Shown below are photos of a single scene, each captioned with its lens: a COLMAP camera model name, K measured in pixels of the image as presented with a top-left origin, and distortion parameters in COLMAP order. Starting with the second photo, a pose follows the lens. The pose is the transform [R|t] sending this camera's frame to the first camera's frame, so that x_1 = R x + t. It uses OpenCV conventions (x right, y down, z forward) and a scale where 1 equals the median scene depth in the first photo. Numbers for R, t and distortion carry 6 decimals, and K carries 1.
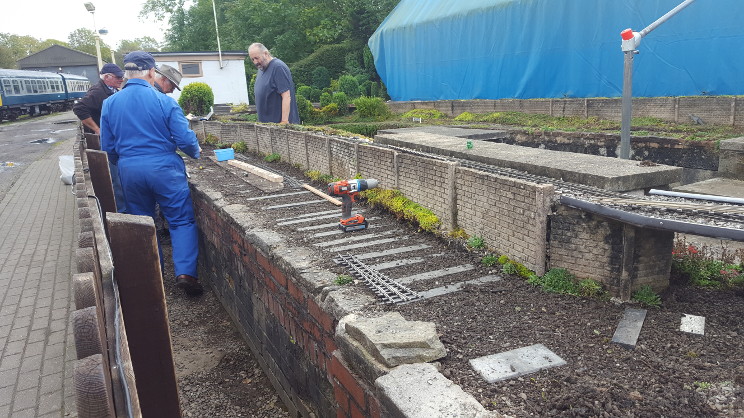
lens RADIAL K [[562.9, 0, 372.0], [0, 562.9, 209.0], [0, 0, 1]] dist [0.102635, -0.195116]
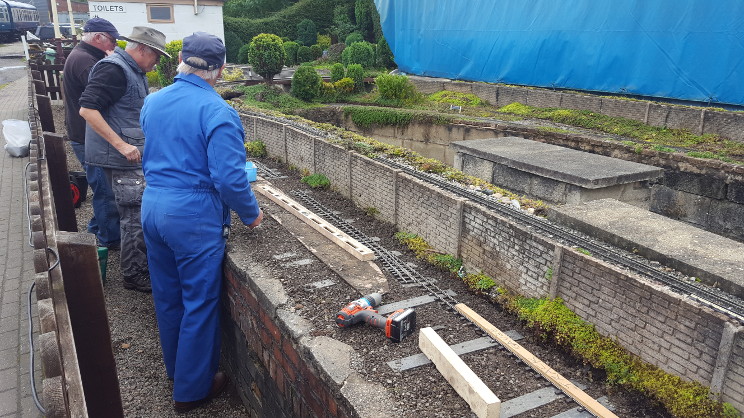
lens RADIAL K [[559.8, 0, 372.0], [0, 559.8, 209.0], [0, 0, 1]] dist [0.006793, 0.001253]
pose [[0.995820, 0.046010, 0.078902, -0.112217], [-0.052679, 0.995019, 0.084635, -0.082407], [-0.074615, -0.088437, 0.993283, 0.210491]]
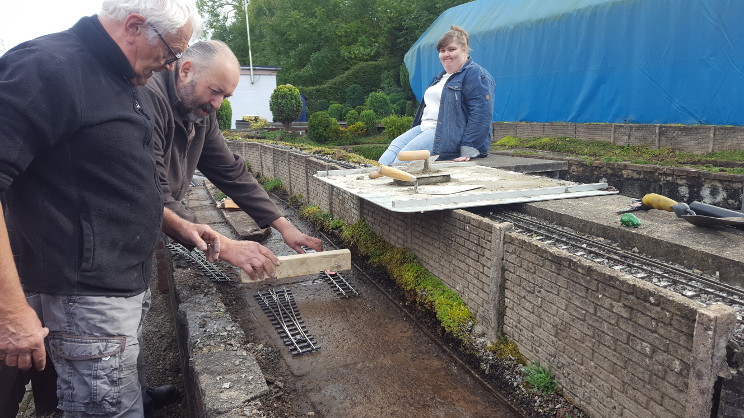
lens RADIAL K [[562.9, 0, 372.0], [0, 562.9, 209.0], [0, 0, 1]] dist [0.102635, -0.195116]
pose [[0.997272, 0.040418, -0.061763, 0.014678], [-0.042536, 0.998537, -0.033379, -0.022152], [0.060323, 0.035915, 0.997533, 0.127297]]
